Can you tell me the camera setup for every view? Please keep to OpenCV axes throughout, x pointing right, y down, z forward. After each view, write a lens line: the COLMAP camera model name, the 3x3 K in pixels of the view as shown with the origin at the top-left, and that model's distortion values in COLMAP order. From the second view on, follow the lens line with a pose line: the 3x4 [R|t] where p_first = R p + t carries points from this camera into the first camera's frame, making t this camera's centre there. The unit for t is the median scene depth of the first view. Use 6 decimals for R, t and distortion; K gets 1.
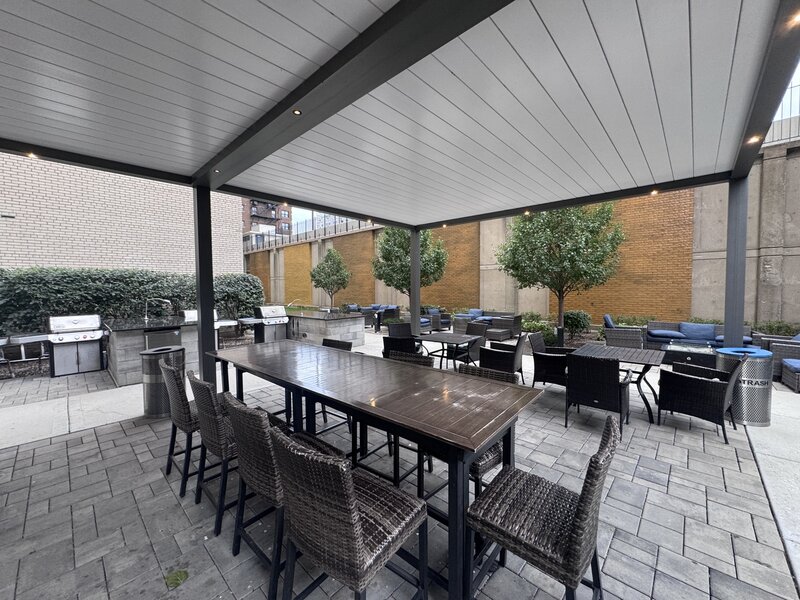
lens RADIAL K [[320.5, 0, 401.0], [0, 320.5, 302.0], [0, 0, 1]] dist [0.001769, 0.001474]
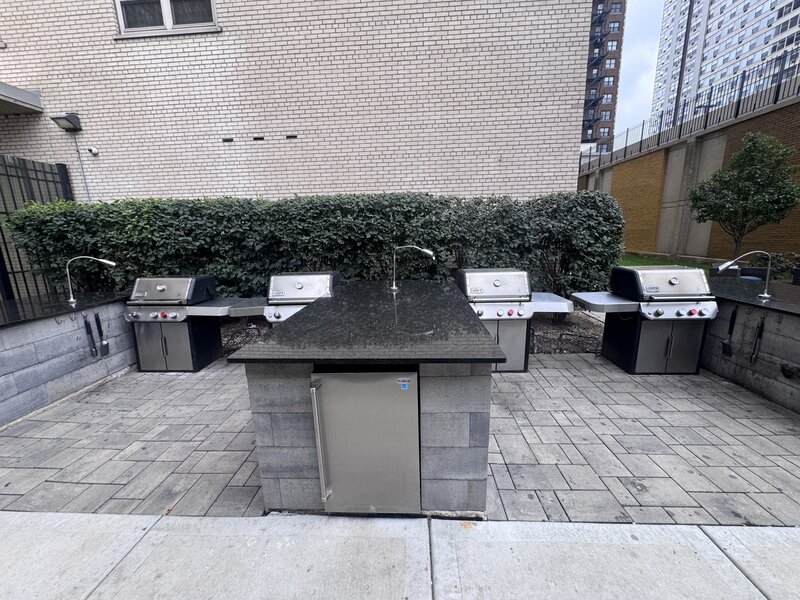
lens RADIAL K [[320.5, 0, 402.1], [0, 320.5, 300.9], [0, 0, 1]] dist [0.001769, 0.001474]
pose [[0.655517, 0.146643, -0.740806, -0.342476], [-0.014330, 0.983204, 0.181946, -0.013125], [0.755044, -0.108653, 0.646608, 0.556339]]
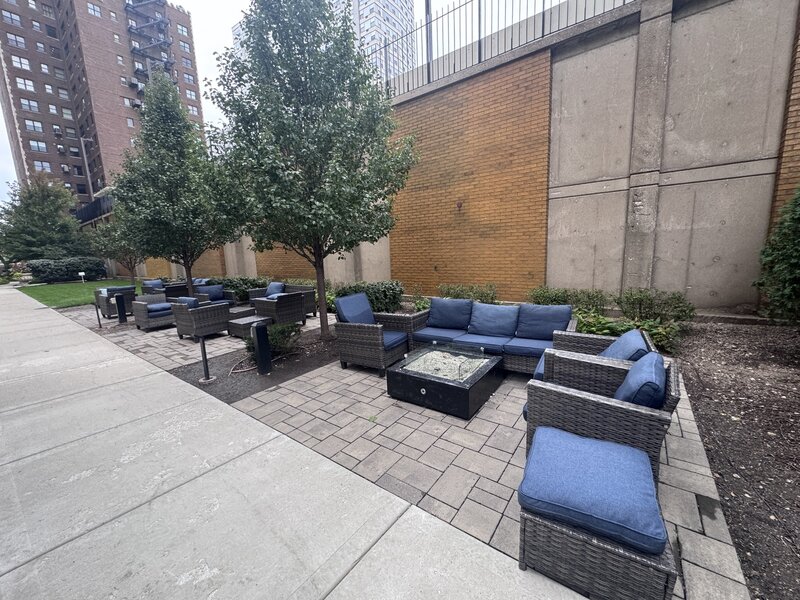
lens RADIAL K [[320.5, 0, 397.6], [0, 320.5, 300.5], [0, 0, 1]] dist [0.001769, 0.001474]
pose [[0.993566, -0.051637, 0.100797, 0.588113], [0.040113, 0.992764, 0.113181, -0.008996], [-0.105912, -0.108409, 0.988448, 0.395695]]
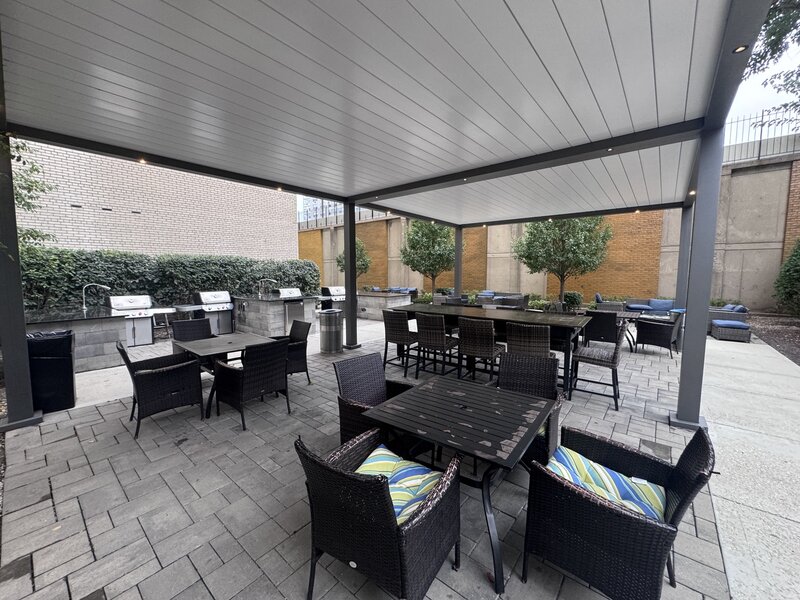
lens RADIAL K [[320.5, 0, 397.7], [0, 320.5, 301.0], [0, 0, 1]] dist [0.001769, 0.001474]
pose [[0.998720, 0.002203, 0.050537, -0.237929], [-0.004447, 0.999007, 0.044327, 0.014172], [-0.050390, -0.044495, 0.997738, -0.272058]]
